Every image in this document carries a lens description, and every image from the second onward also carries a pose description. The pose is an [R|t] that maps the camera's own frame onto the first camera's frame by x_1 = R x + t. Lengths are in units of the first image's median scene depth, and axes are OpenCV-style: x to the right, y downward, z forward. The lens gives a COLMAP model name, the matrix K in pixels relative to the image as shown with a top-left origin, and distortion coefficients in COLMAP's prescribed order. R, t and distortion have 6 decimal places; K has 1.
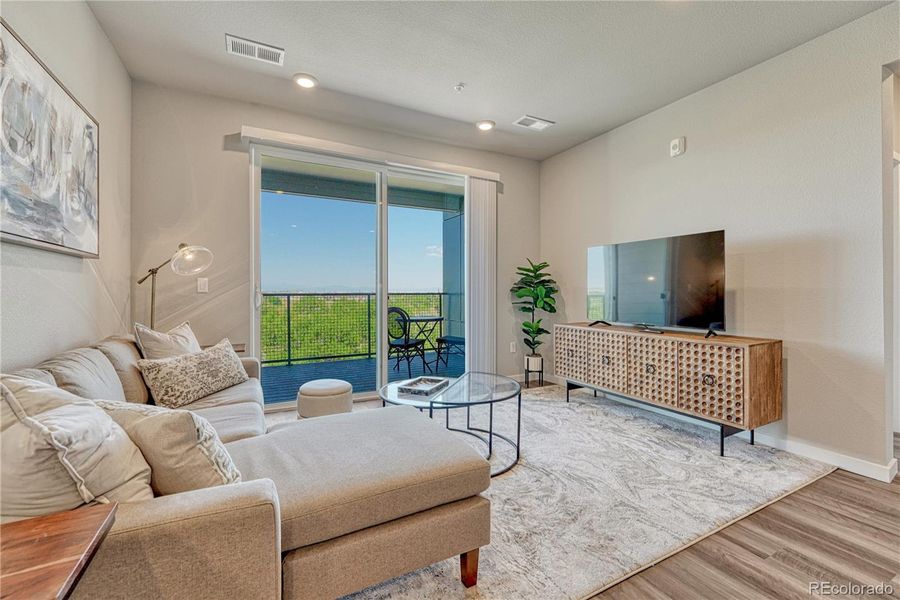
lens RADIAL K [[378.3, 0, 445.7], [0, 378.3, 292.3], [0, 0, 1]] dist [-0.001735, -0.000065]
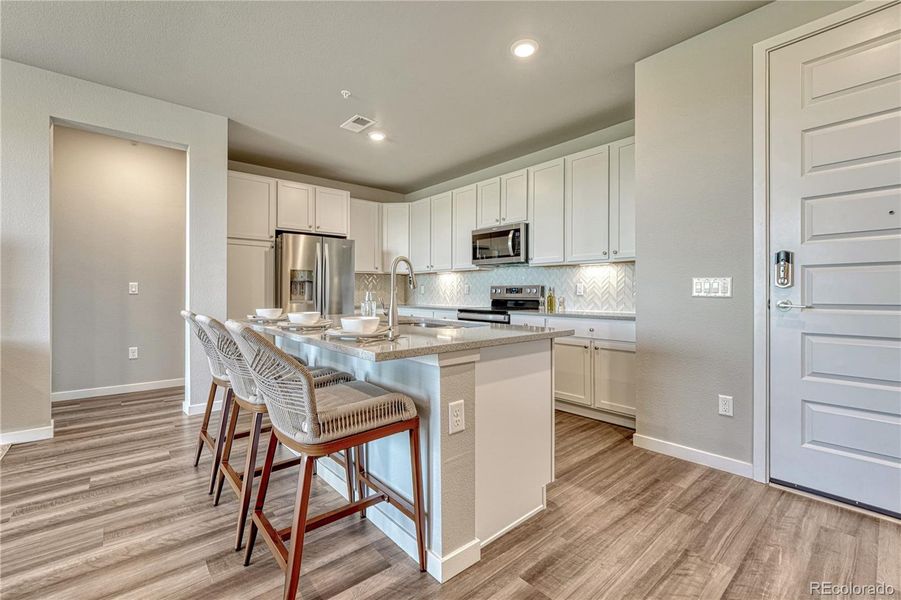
lens RADIAL K [[390.5, 0, 449.9], [0, 390.5, 295.4], [0, 0, 1]] dist [-0.002361, -0.000053]
pose [[-0.225573, -0.005118, 0.974213, -0.371035], [-0.003188, 0.999985, 0.004515, 0.001280], [-0.974221, -0.002087, -0.225585, -0.030338]]
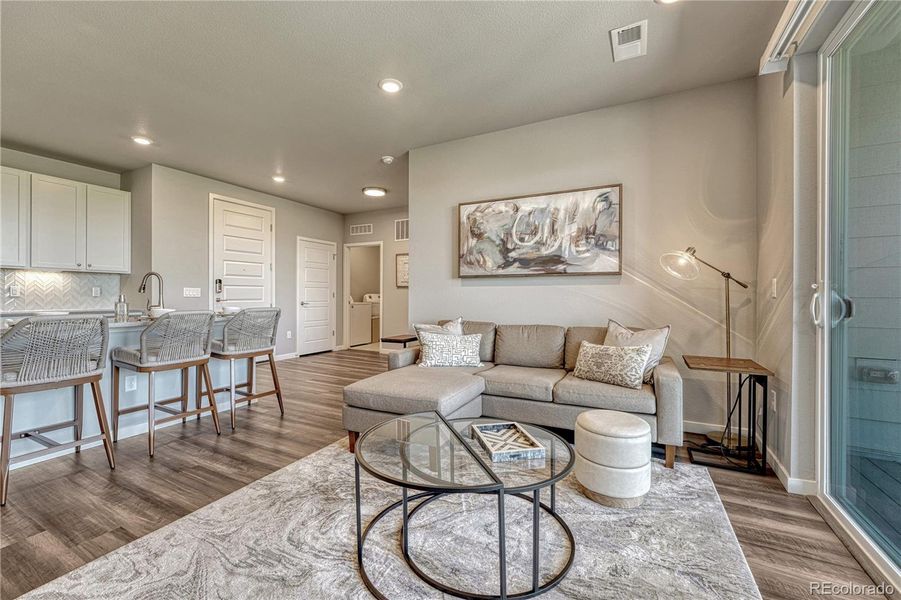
lens RADIAL K [[373.0, 0, 447.8], [0, 373.0, 296.4], [0, 0, 1]] dist [-0.008261, 0.000519]
pose [[-0.824296, -0.000025, -0.566160, 0.392265], [-0.001596, 0.999996, 0.002280, -0.001976], [0.566158, 0.002783, -0.824292, 1.489556]]
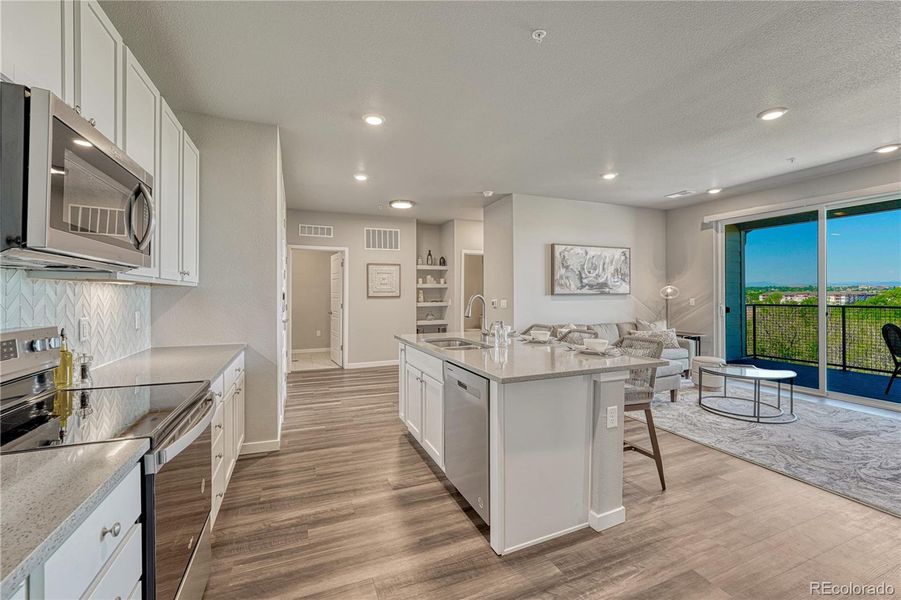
lens RADIAL K [[373.0, 0, 447.8], [0, 373.0, 296.4], [0, 0, 1]] dist [-0.008261, 0.000519]
pose [[-0.094950, 0.009096, -0.995441, 1.695301], [0.005261, 0.999949, 0.008636, -0.085640], [0.995468, -0.004417, -0.094993, -0.108138]]
